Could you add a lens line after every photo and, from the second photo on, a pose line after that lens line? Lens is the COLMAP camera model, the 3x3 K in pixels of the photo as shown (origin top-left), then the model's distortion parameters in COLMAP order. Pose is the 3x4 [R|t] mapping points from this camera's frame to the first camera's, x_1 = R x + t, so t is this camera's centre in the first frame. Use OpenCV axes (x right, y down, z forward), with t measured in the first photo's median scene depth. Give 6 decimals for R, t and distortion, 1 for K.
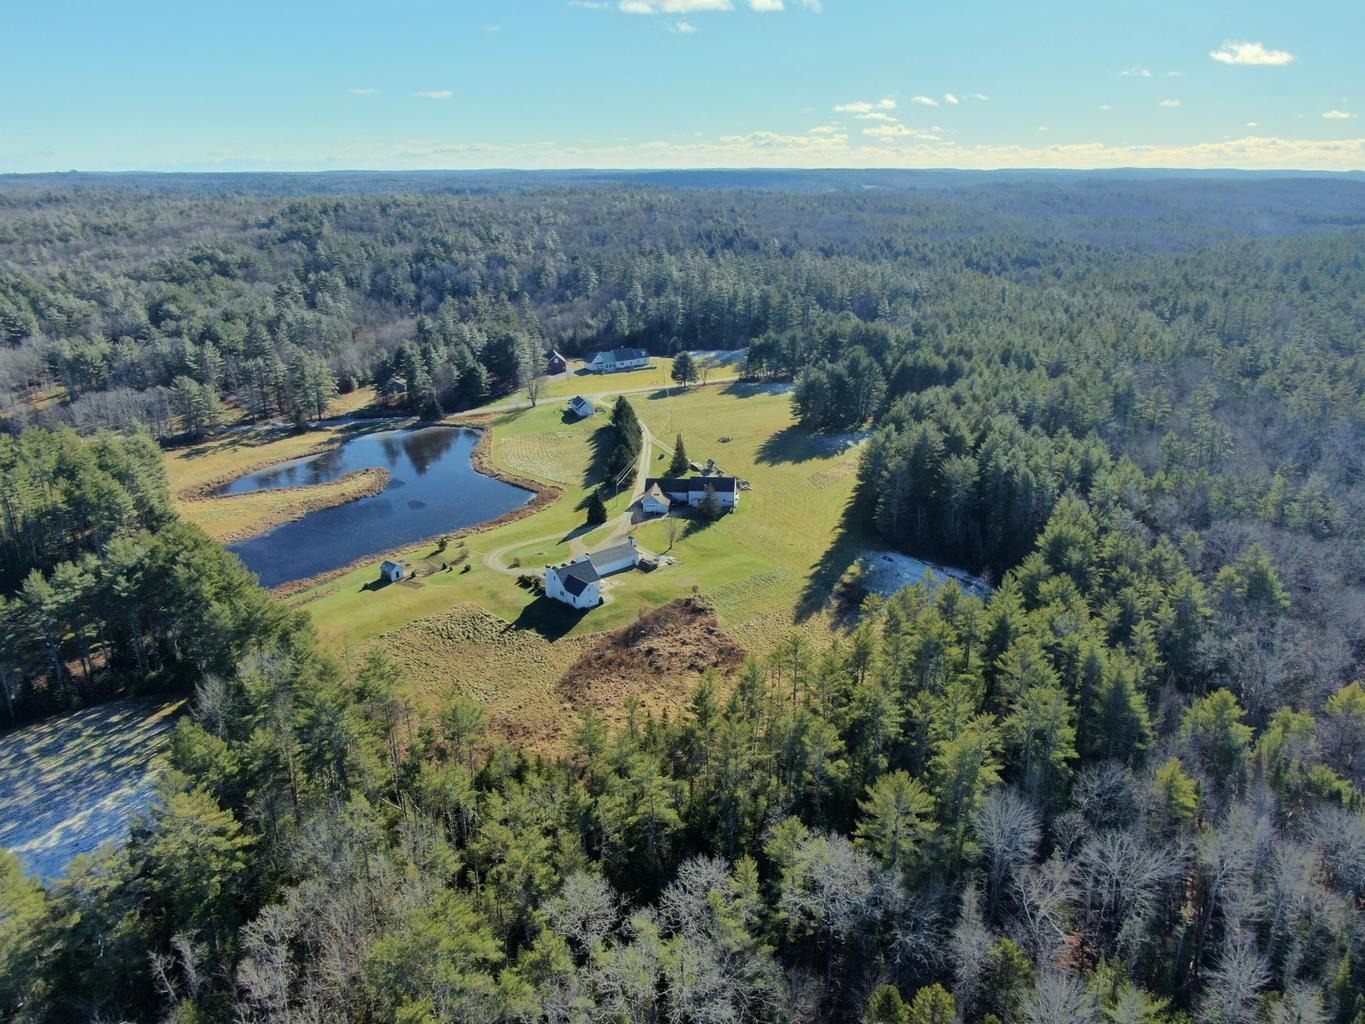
lens RADIAL K [[984.6, 0, 682.5], [0, 984.6, 512.0], [0, 0, 1]] dist [-0.018457, -0.004171]
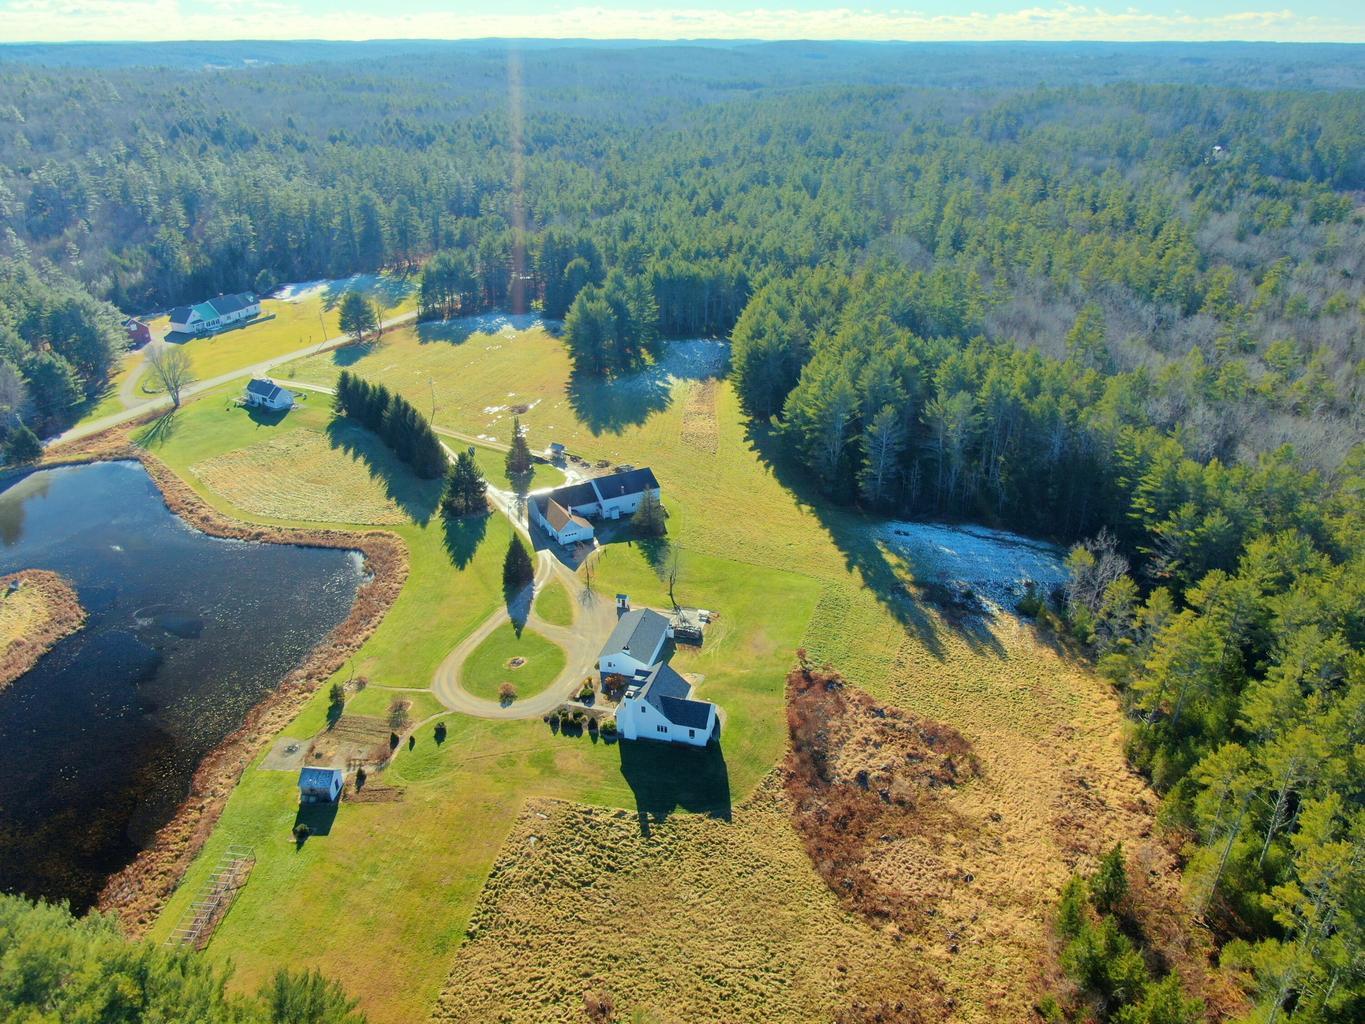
lens RADIAL K [[984.6, 0, 682.5], [0, 984.6, 512.0], [0, 0, 1]] dist [-0.018457, -0.004171]
pose [[0.835297, -0.240691, 0.494315, -0.274845], [0.181759, 0.969420, 0.164890, -0.109733], [-0.518887, -0.047886, 0.853501, 0.314806]]
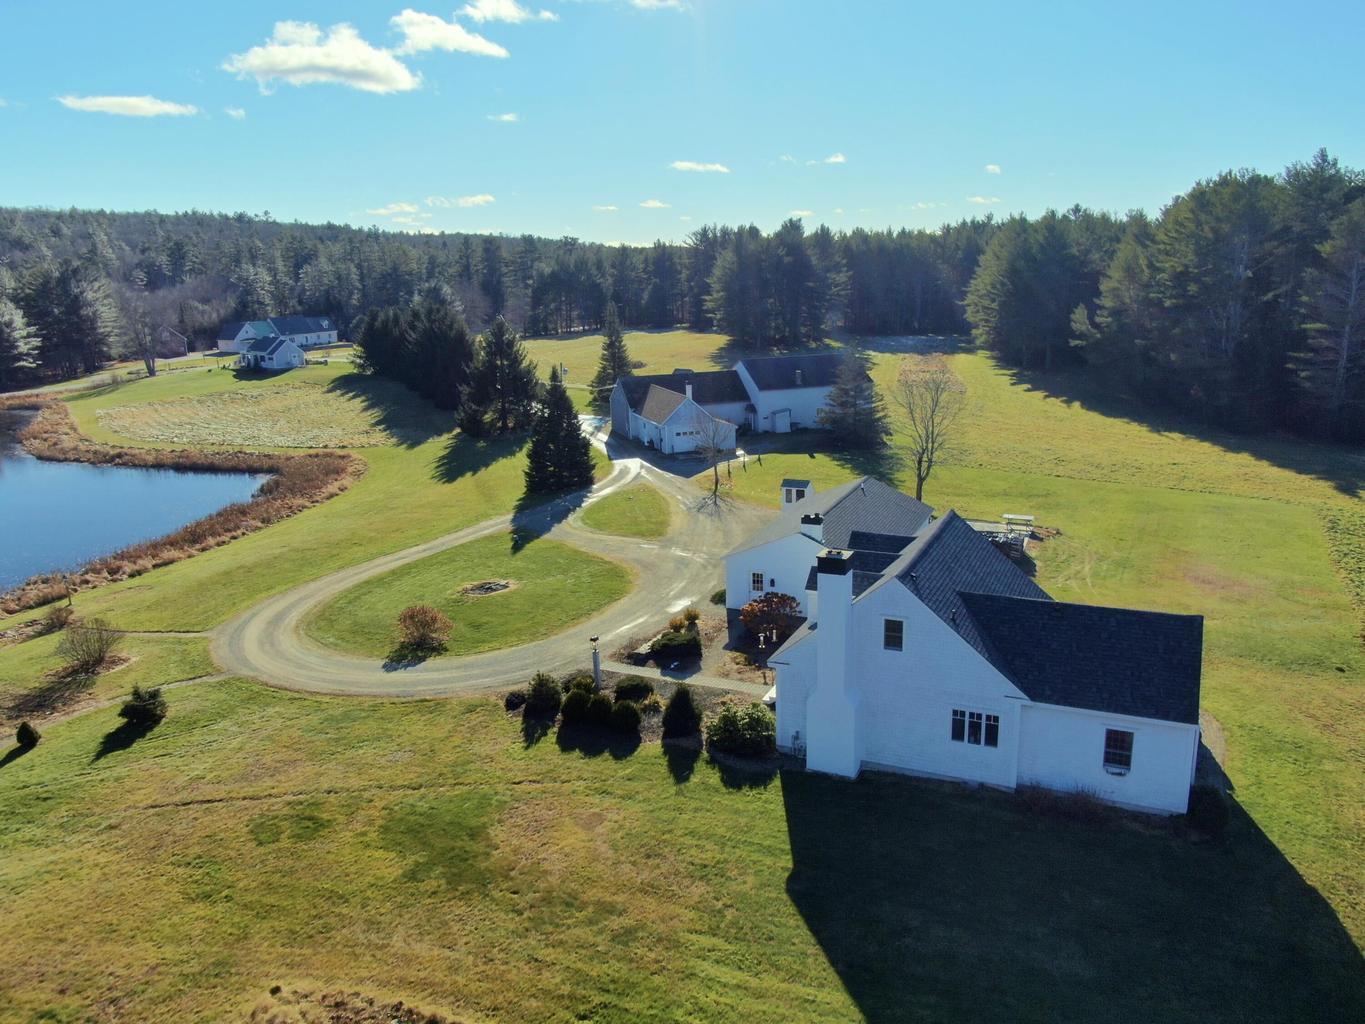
lens RADIAL K [[1014.4, 0, 698.3], [0, 1014.4, 511.2], [0, 0, 1]] dist [-0.013284, -0.002534]
pose [[0.907040, -0.120818, 0.403337, -0.150850], [0.160159, 0.984940, -0.065137, 0.037996], [-0.389393, 0.123681, 0.912730, 0.609112]]
